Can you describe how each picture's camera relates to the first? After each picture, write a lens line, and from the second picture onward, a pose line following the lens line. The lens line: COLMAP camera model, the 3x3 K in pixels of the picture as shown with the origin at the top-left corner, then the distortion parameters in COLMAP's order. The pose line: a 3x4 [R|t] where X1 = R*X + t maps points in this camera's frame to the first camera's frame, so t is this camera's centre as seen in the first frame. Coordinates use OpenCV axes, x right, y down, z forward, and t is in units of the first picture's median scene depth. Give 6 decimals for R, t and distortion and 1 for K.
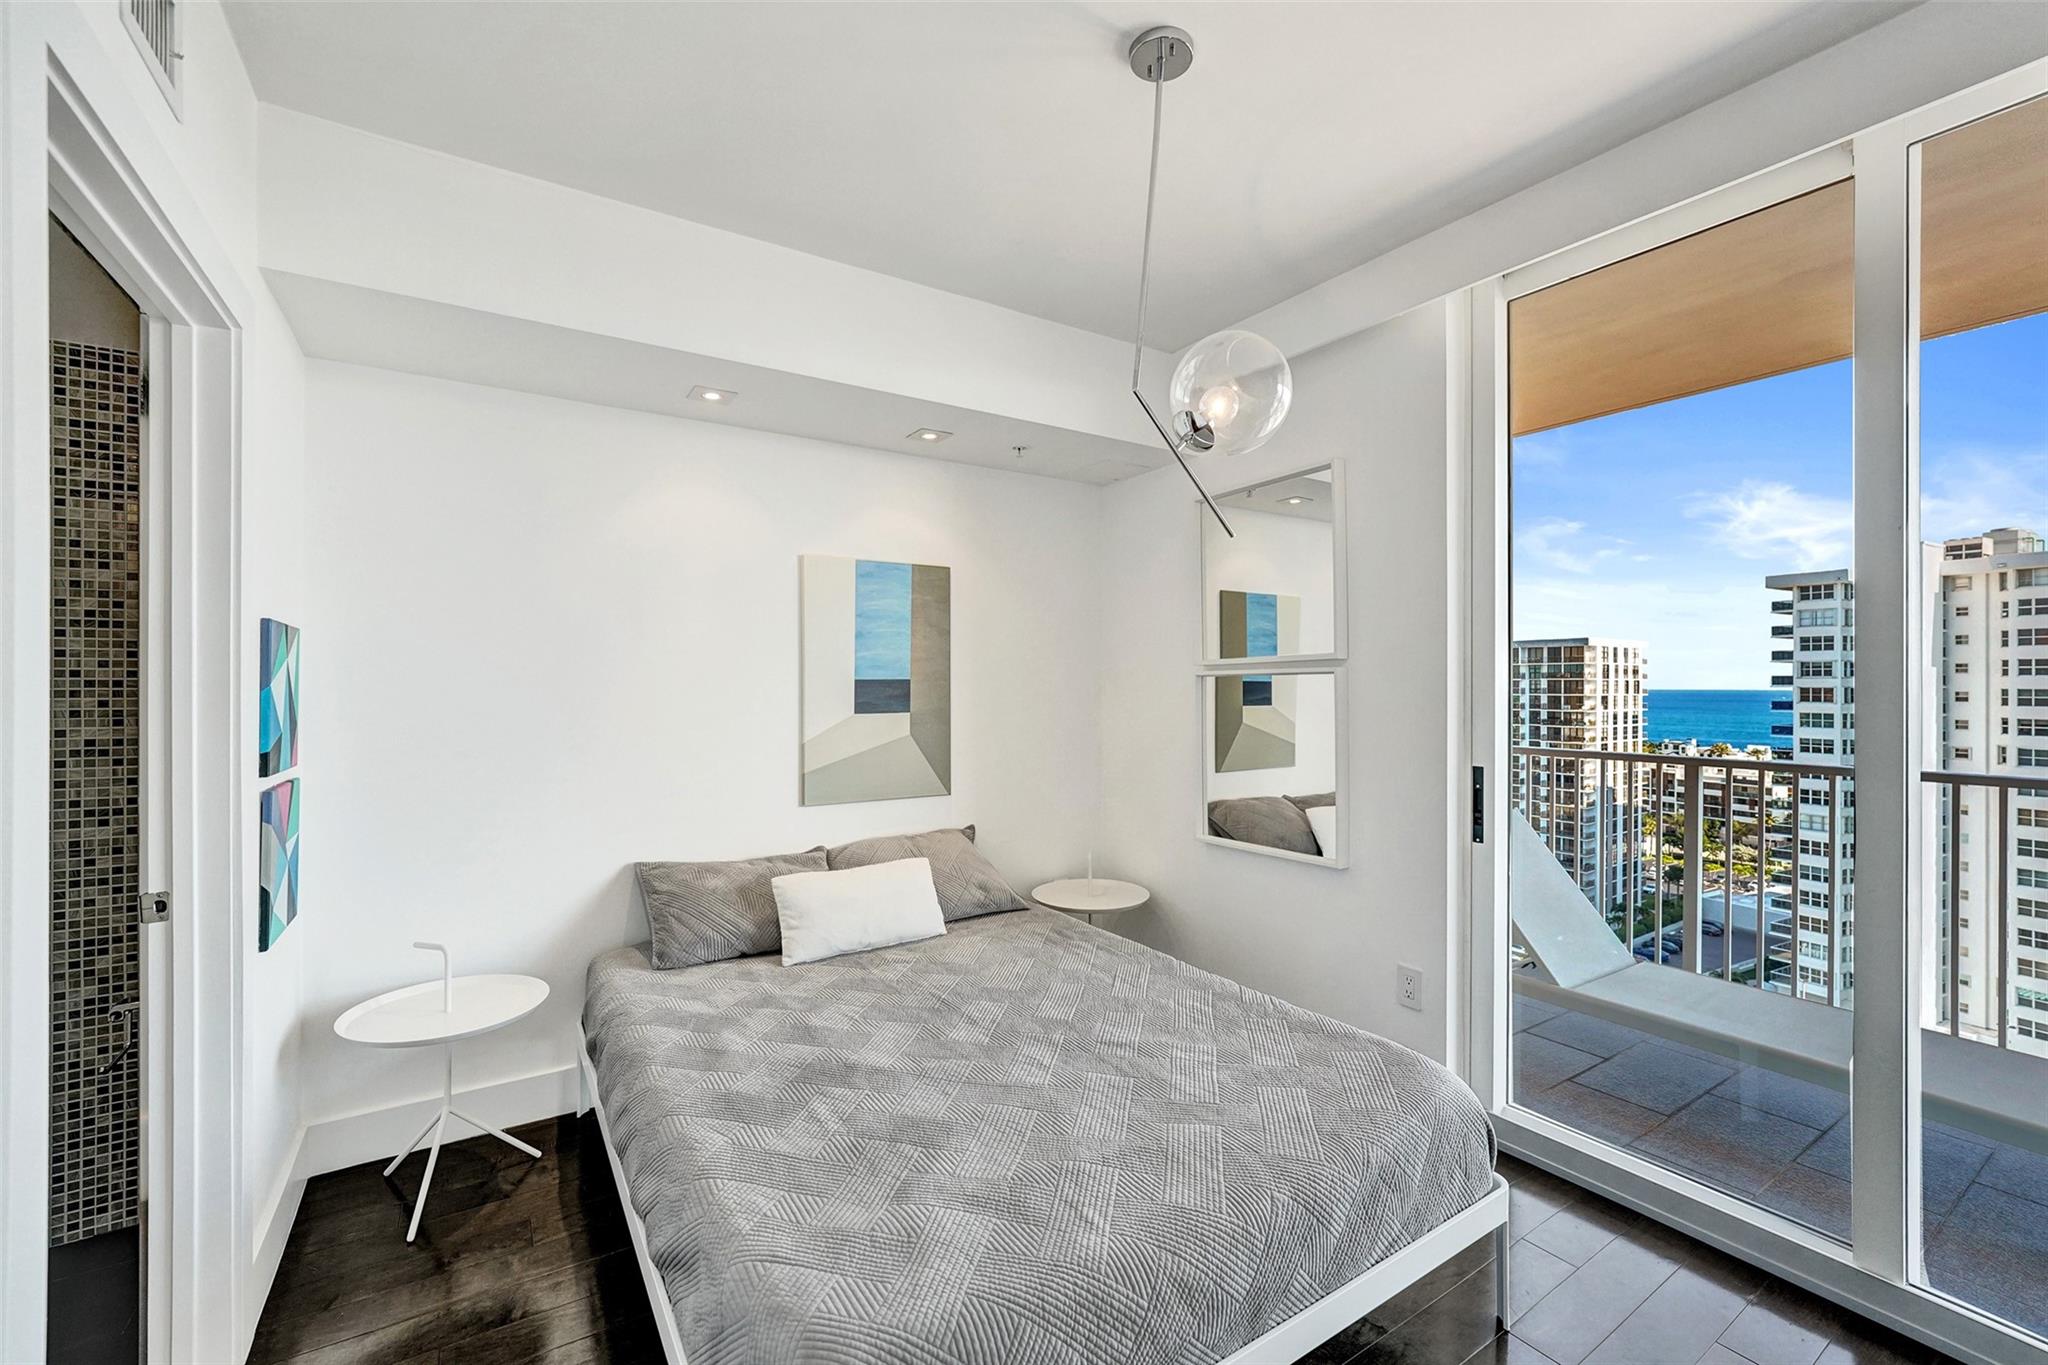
lens RADIAL K [[847.3, 0, 1032.8], [0, 847.3, 681.9], [0, 0, 1]] dist [0.001713, 0.000556]
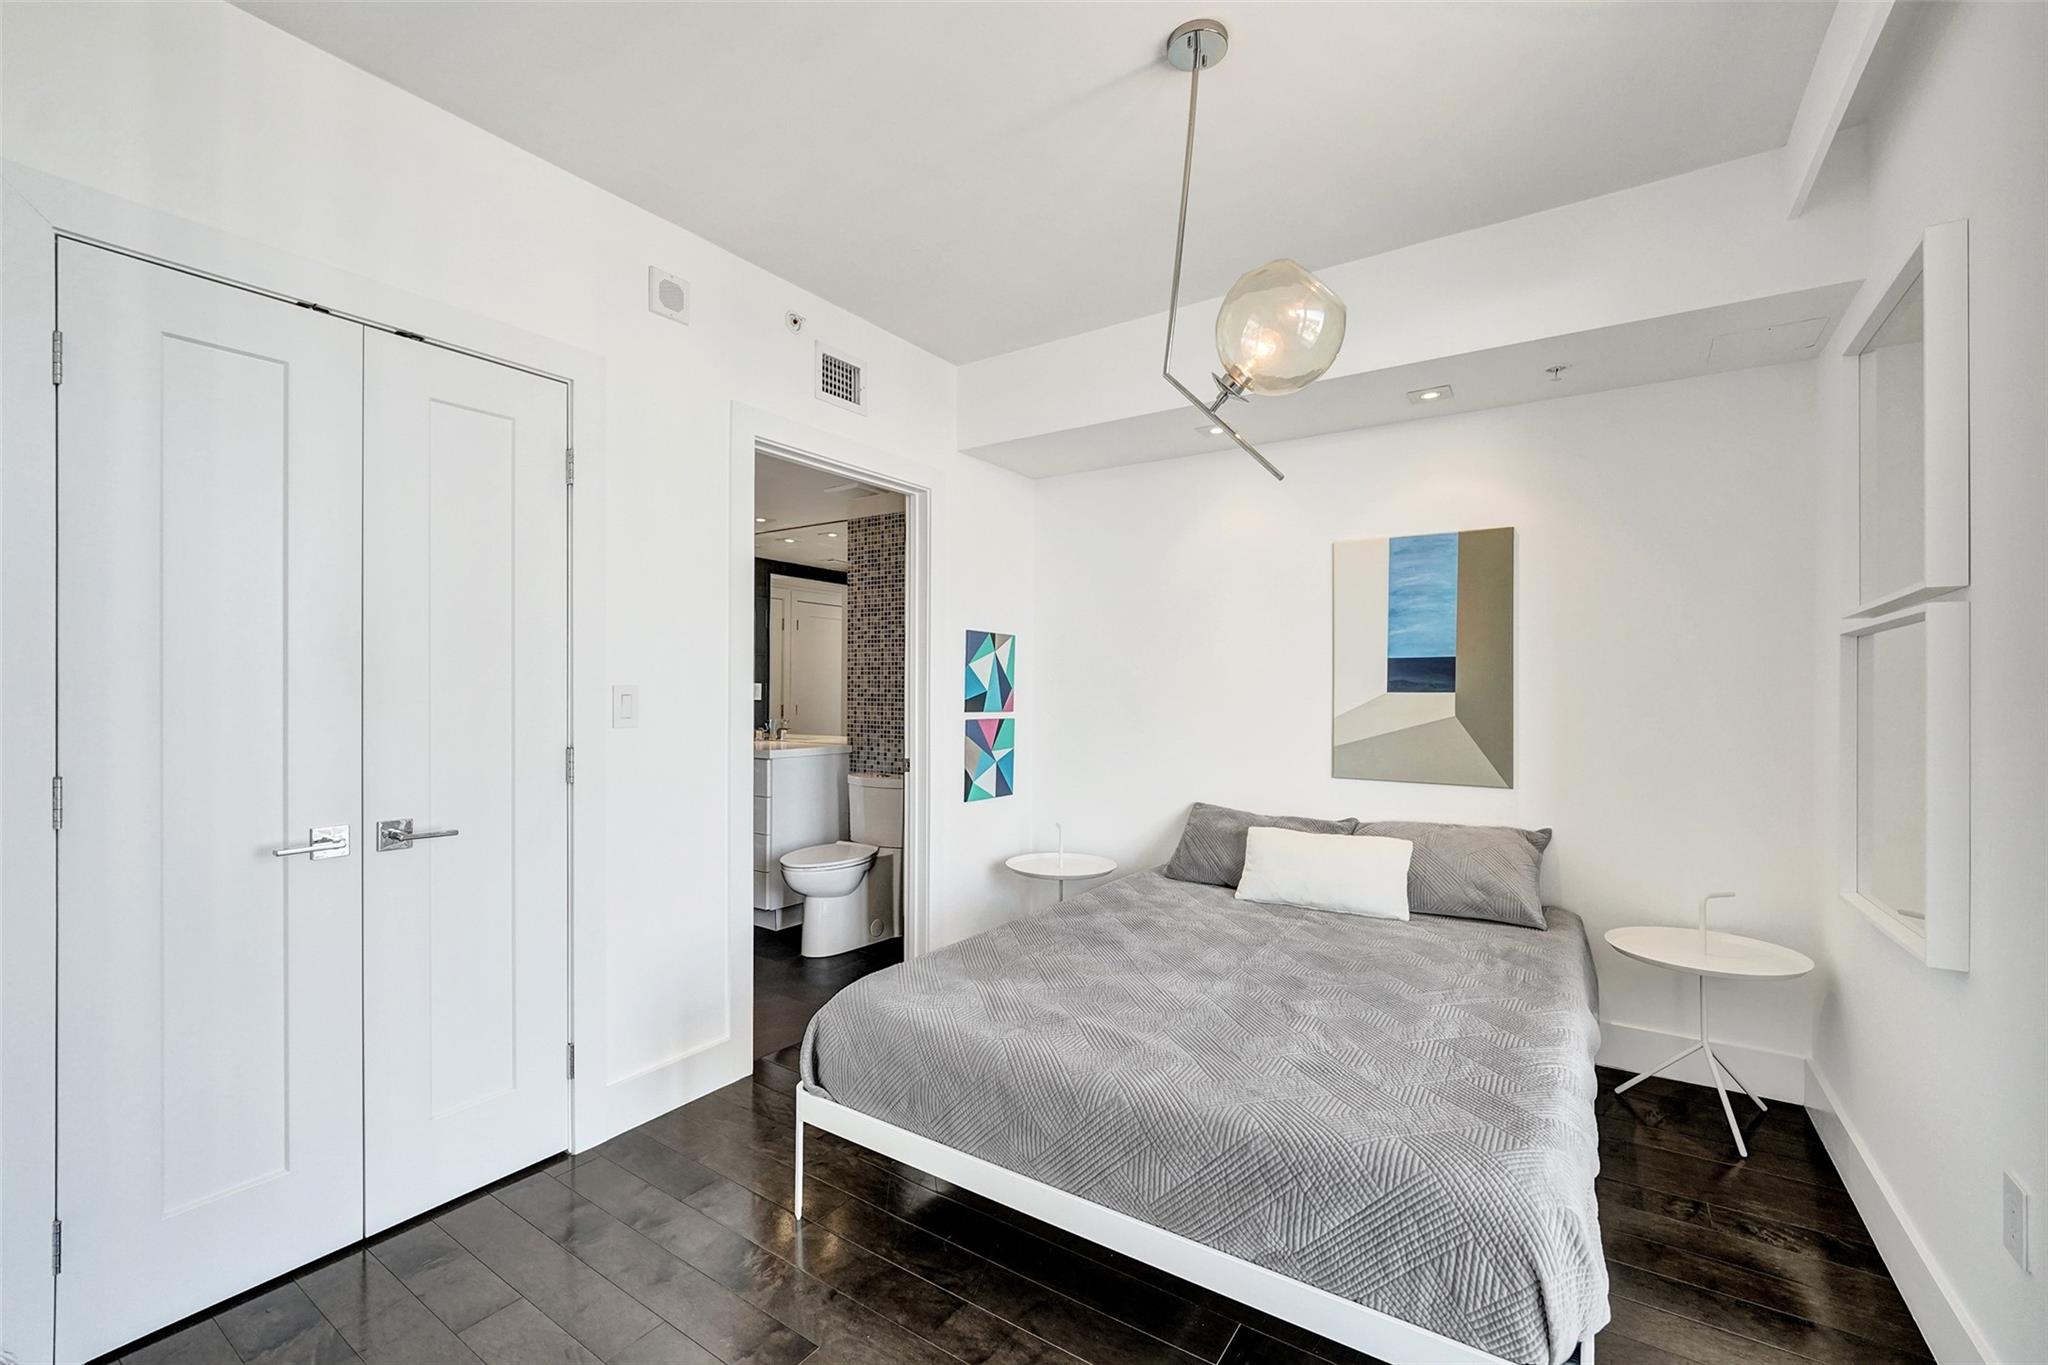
lens RADIAL K [[864.8, 0, 1013.3], [0, 864.8, 696.3], [0, 0, 1]] dist [-0.002077, -0.000185]
pose [[0.371645, 0.004154, -0.928366, 0.586504], [-0.000261, 0.999990, 0.004370, 0.038998], [0.928375, -0.001382, 0.371642, 0.213117]]
